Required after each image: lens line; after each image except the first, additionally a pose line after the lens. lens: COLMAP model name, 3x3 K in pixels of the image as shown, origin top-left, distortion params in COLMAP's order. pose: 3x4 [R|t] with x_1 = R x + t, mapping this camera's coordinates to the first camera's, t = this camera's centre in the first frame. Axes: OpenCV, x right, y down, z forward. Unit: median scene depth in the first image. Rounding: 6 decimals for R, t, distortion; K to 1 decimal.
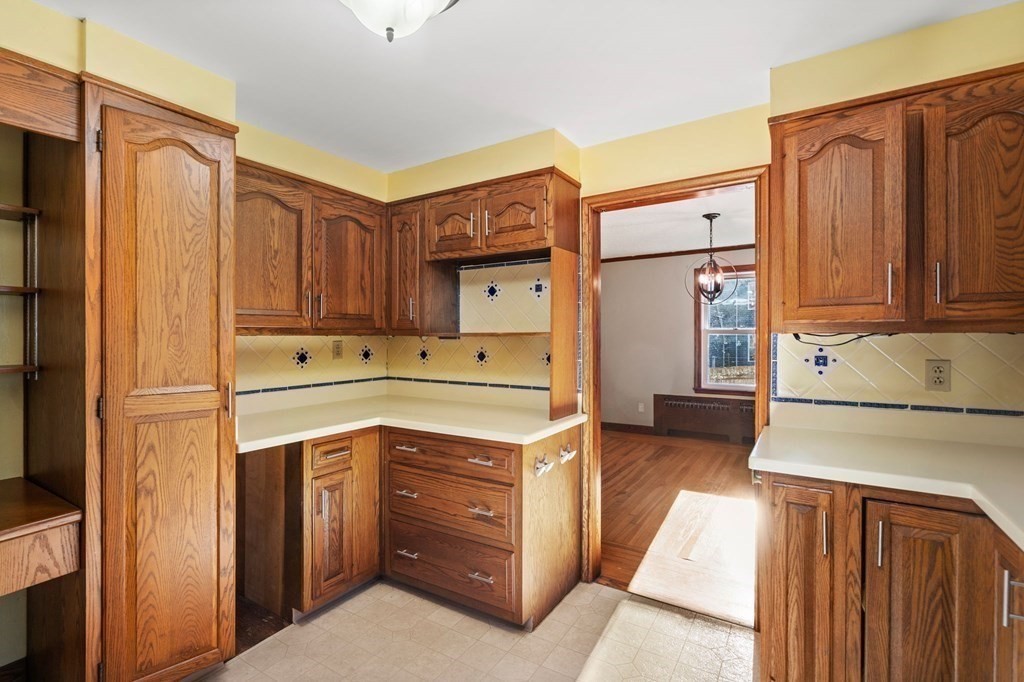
lens RADIAL K [[473.0, 0, 509.9], [0, 473.0, 339.4], [0, 0, 1]] dist [0.000008, -0.000616]
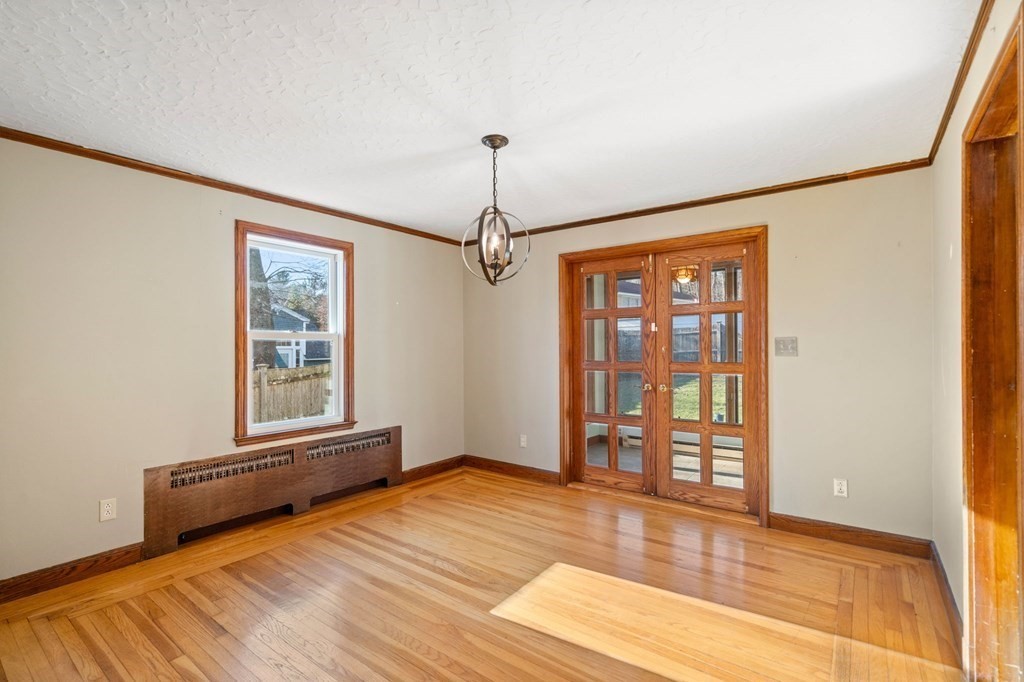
lens RADIAL K [[473.0, 0, 514.2], [0, 473.0, 343.7], [0, 0, 1]] dist [0.000008, -0.000616]
pose [[0.072591, 0.014502, 0.997256, -0.132961], [0.013654, 0.999786, -0.015532, 0.005881], [-0.997268, 0.014744, 0.072378, 0.626380]]
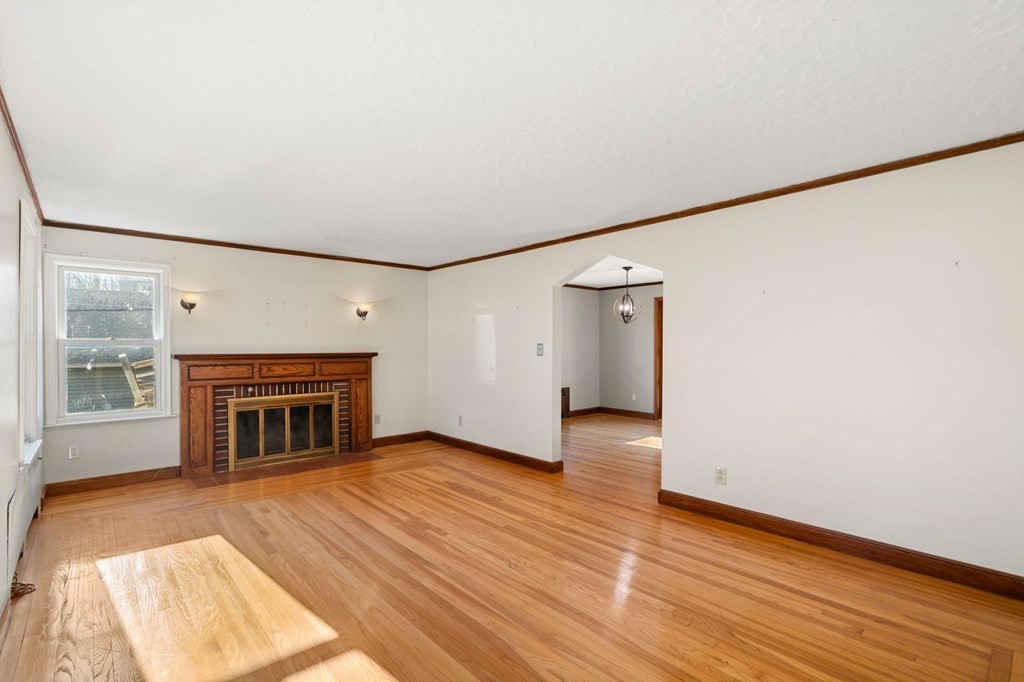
lens RADIAL K [[473.1, 0, 510.2], [0, 473.1, 344.6], [0, 0, 1]] dist [0.002303, 0.000308]
pose [[0.274693, 0.012928, 0.961445, -0.822067], [0.007472, 0.999851, -0.015579, 0.010309], [-0.961503, 0.011464, 0.274555, 0.633836]]
